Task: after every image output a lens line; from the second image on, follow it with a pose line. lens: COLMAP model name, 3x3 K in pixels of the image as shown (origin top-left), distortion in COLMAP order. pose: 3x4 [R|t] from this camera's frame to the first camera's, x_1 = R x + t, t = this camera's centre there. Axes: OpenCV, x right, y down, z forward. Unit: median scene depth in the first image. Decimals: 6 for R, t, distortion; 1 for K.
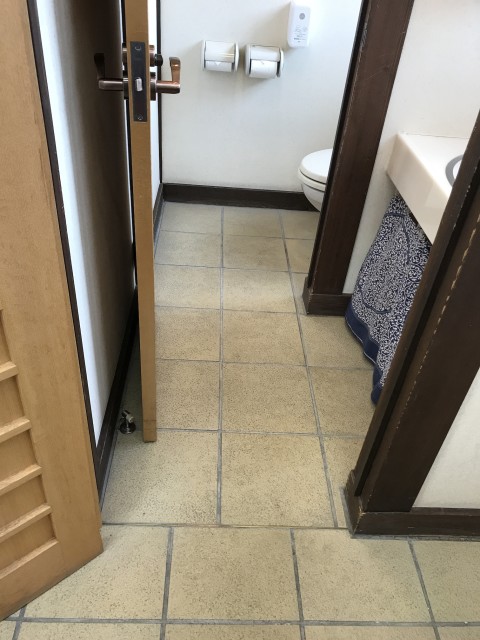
lens RADIAL K [[528.8, 0, 240.5], [0, 528.8, 322.6], [0, 0, 1]] dist [0.012721, -0.006409]
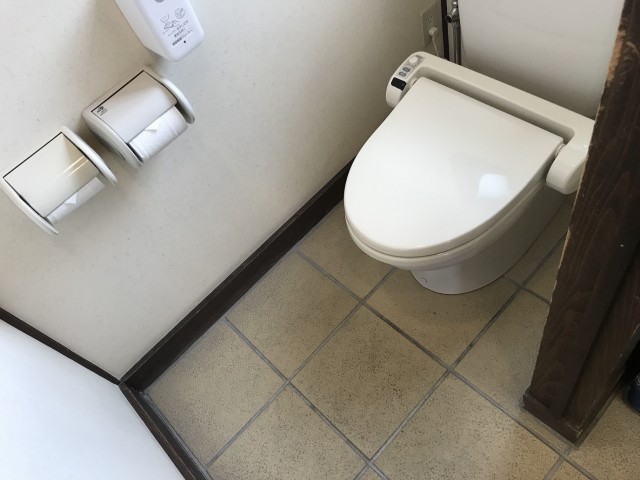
lens RADIAL K [[528.8, 0, 318.0], [0, 528.8, 237.7], [0, 0, 1]] dist [0.012721, -0.006409]
pose [[0.685398, -0.707277, 0.173171, -0.002484], [0.646311, 0.700445, 0.302752, -0.458499], [-0.335427, -0.095583, 0.937205, 0.522073]]
